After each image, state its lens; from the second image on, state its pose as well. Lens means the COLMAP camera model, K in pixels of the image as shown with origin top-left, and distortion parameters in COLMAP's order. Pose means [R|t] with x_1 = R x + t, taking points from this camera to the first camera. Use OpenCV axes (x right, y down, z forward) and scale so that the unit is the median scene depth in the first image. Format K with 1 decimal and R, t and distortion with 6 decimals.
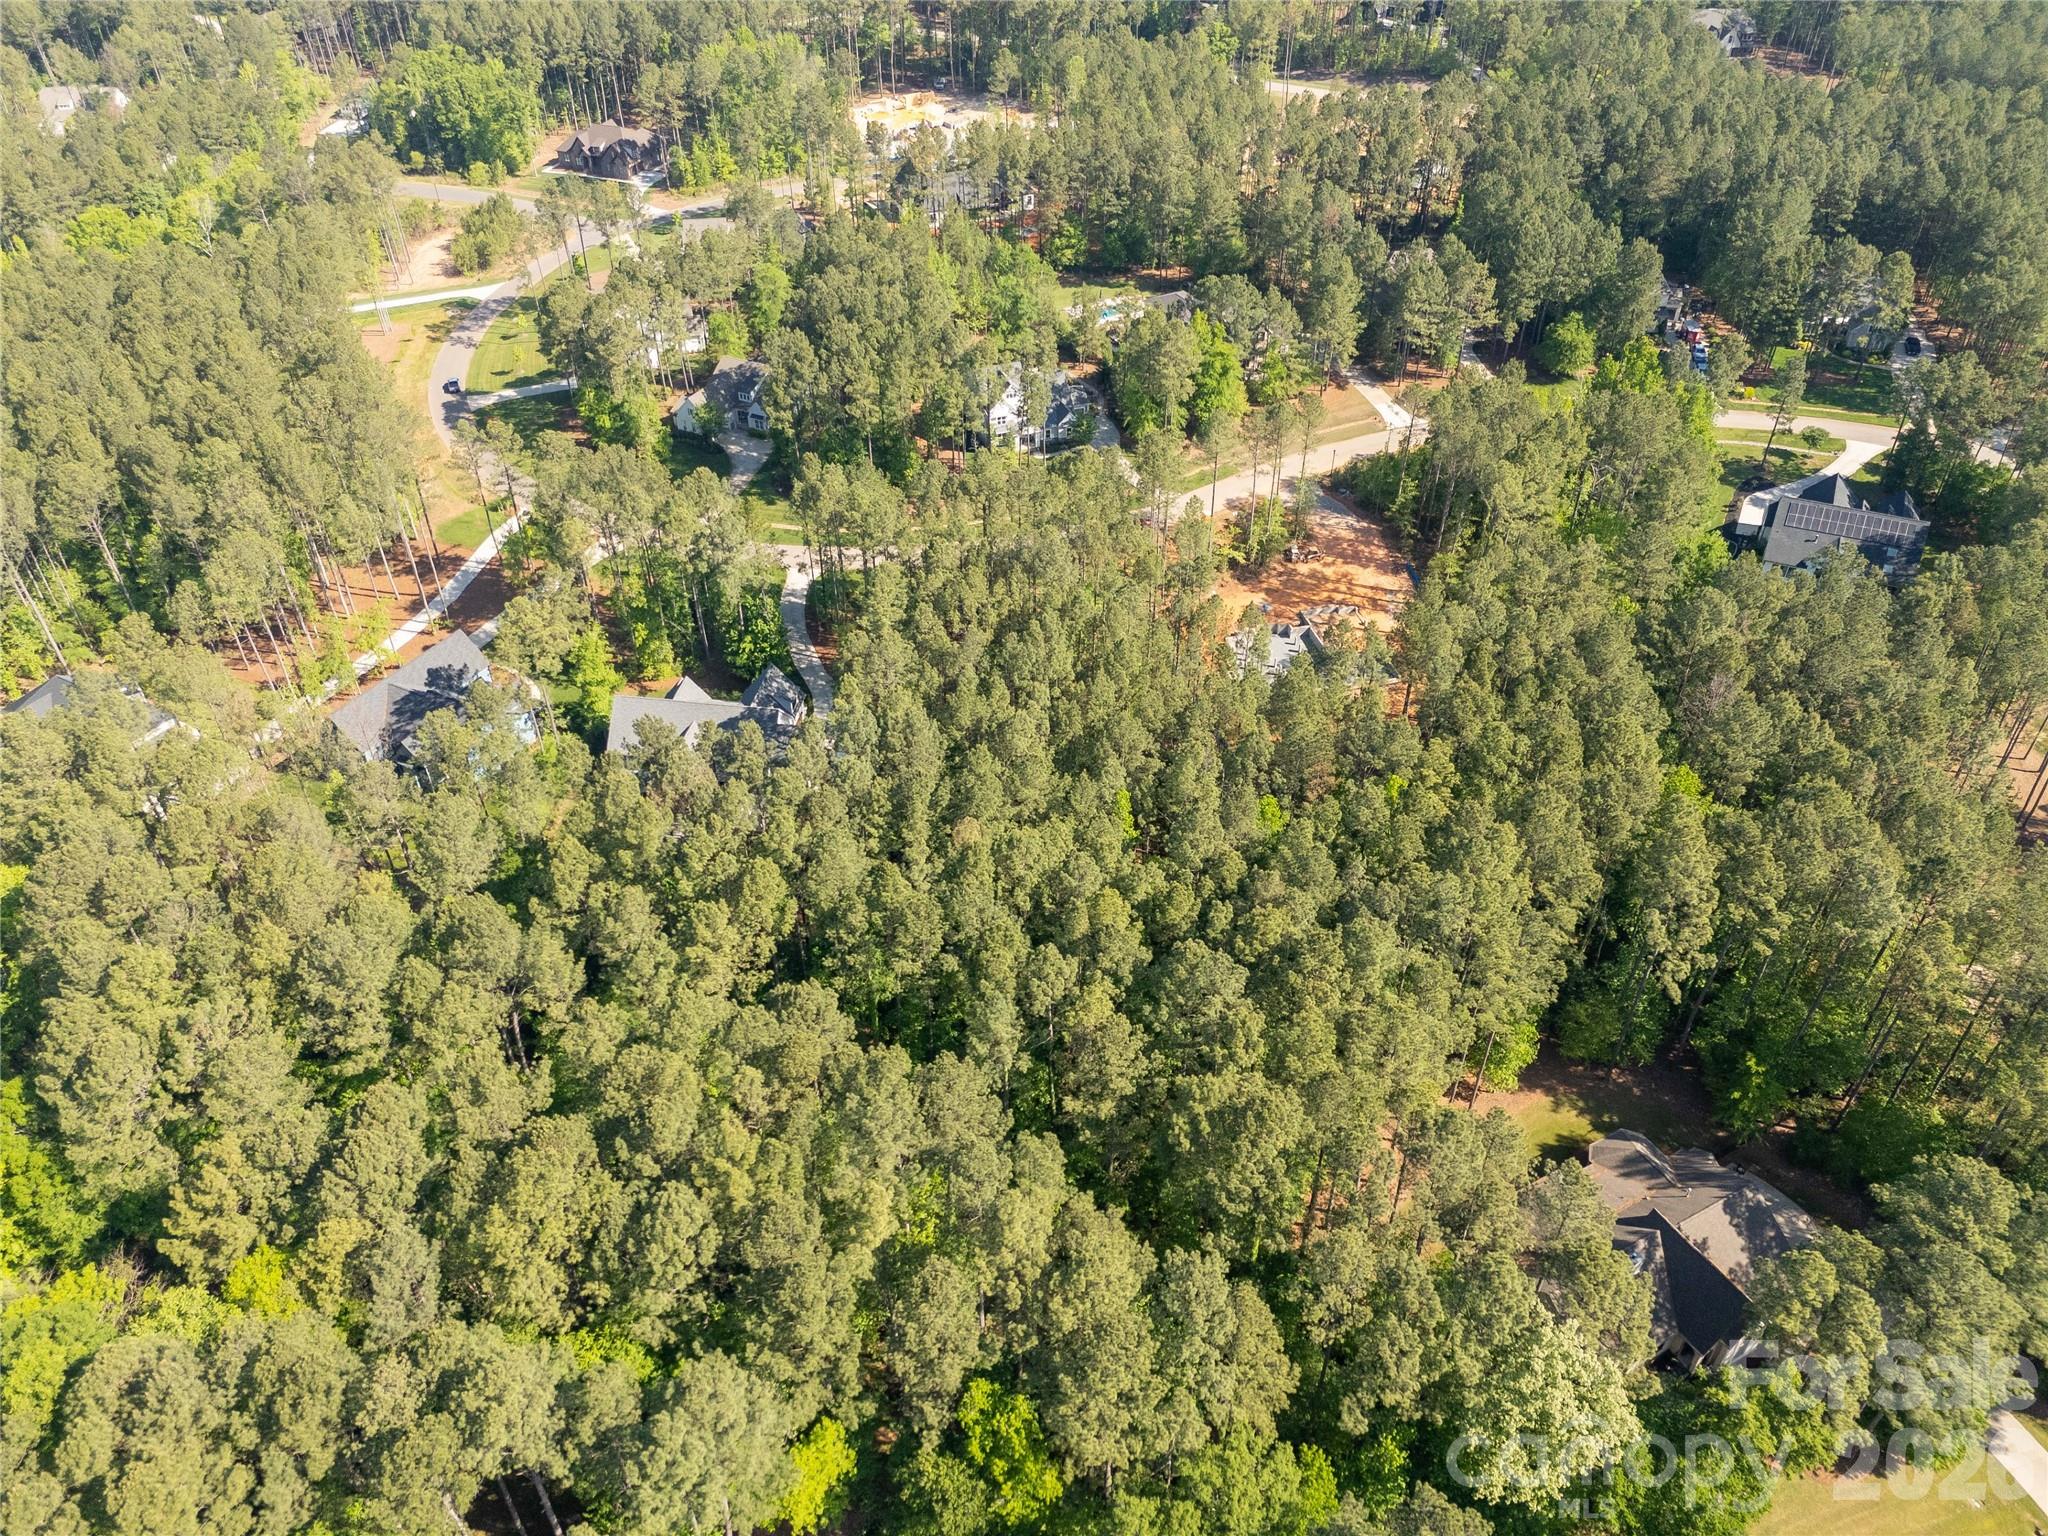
lens RADIAL K [[1440.4, 0, 1036.6], [0, 1440.4, 767.1], [0, 0, 1]] dist [0.097373, -0.000013]
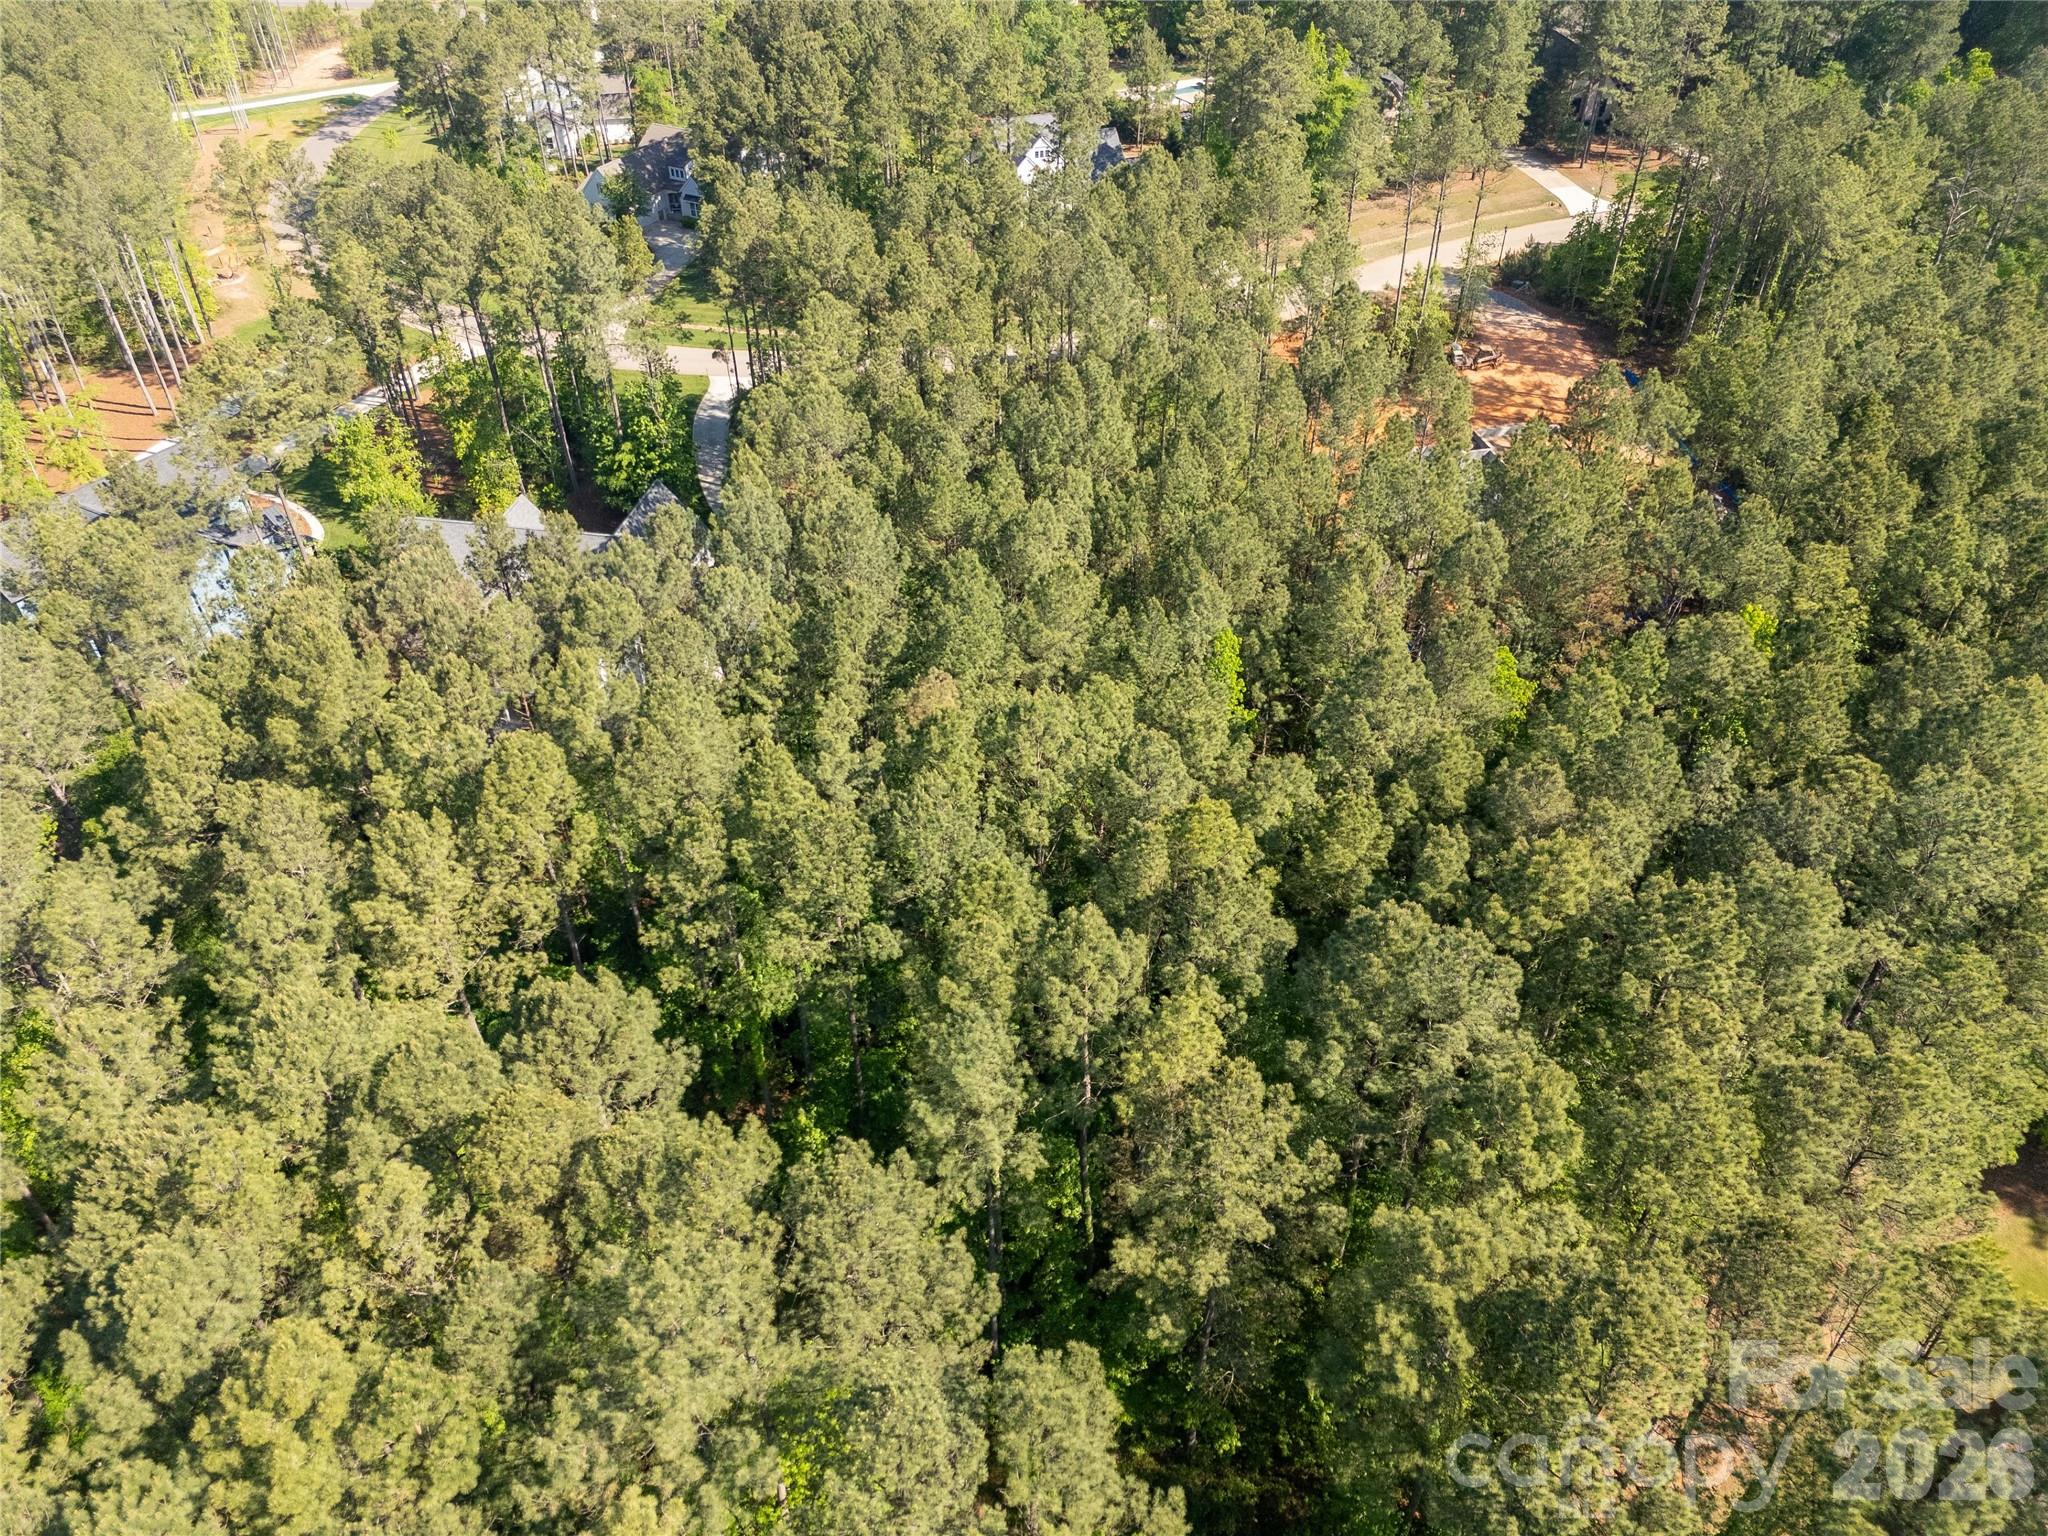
lens RADIAL K [[1465.7, 0, 1029.1], [0, 1465.7, 772.2], [0, 0, 1]] dist [0.036452, -0.006439]
pose [[0.999438, 0.016002, -0.029468, 0.003105], [-0.015886, 0.999865, 0.004146, 0.072949], [0.029531, -0.003675, 0.999557, 0.491173]]
